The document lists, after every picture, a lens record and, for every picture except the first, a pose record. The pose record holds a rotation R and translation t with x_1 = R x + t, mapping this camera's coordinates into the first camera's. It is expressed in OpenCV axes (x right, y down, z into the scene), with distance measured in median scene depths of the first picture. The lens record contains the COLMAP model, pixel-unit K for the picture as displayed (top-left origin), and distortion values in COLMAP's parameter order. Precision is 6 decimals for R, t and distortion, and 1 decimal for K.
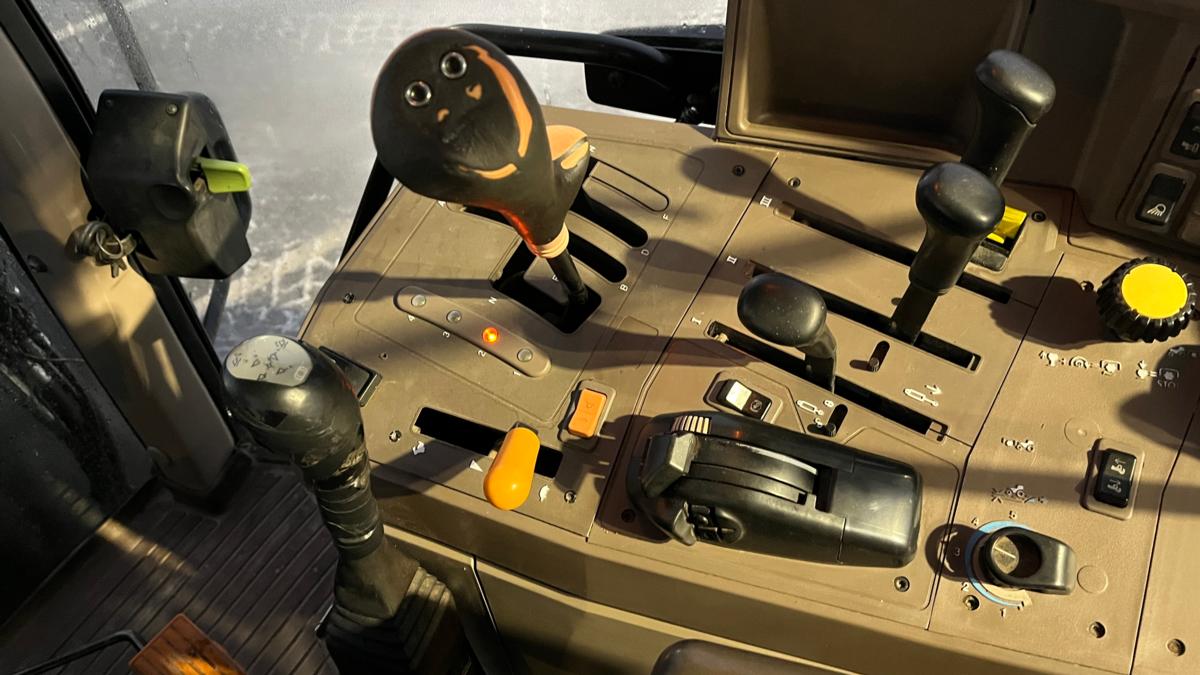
lens RADIAL K [[855.6, 0, 600.0], [0, 855.6, 337.5], [0, 0, 1]] dist [-0.001620, -0.008241]
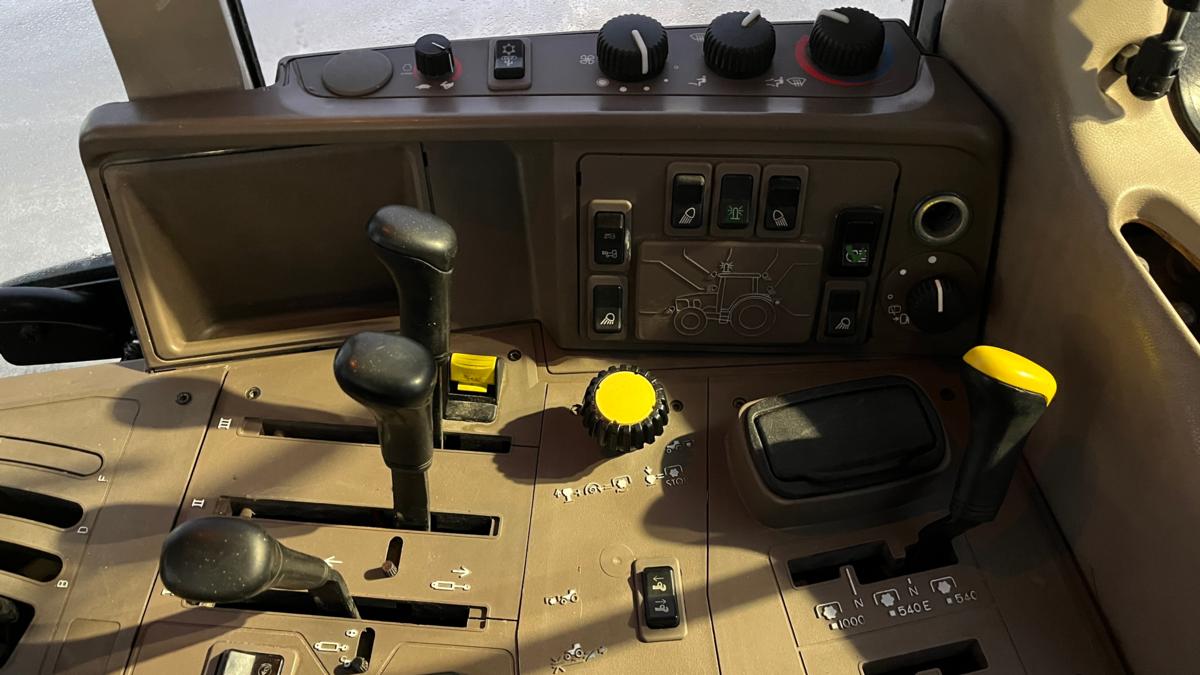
lens RADIAL K [[812.3, 0, 600.0], [0, 812.3, 337.5], [0, 0, 1]] dist [-0.002871, -0.004142]
pose [[0.883331, -0.262907, 0.388080, 0.251443], [0.339136, 0.929972, -0.141911, 0.003524], [-0.323594, 0.256967, 0.910634, 0.127150]]
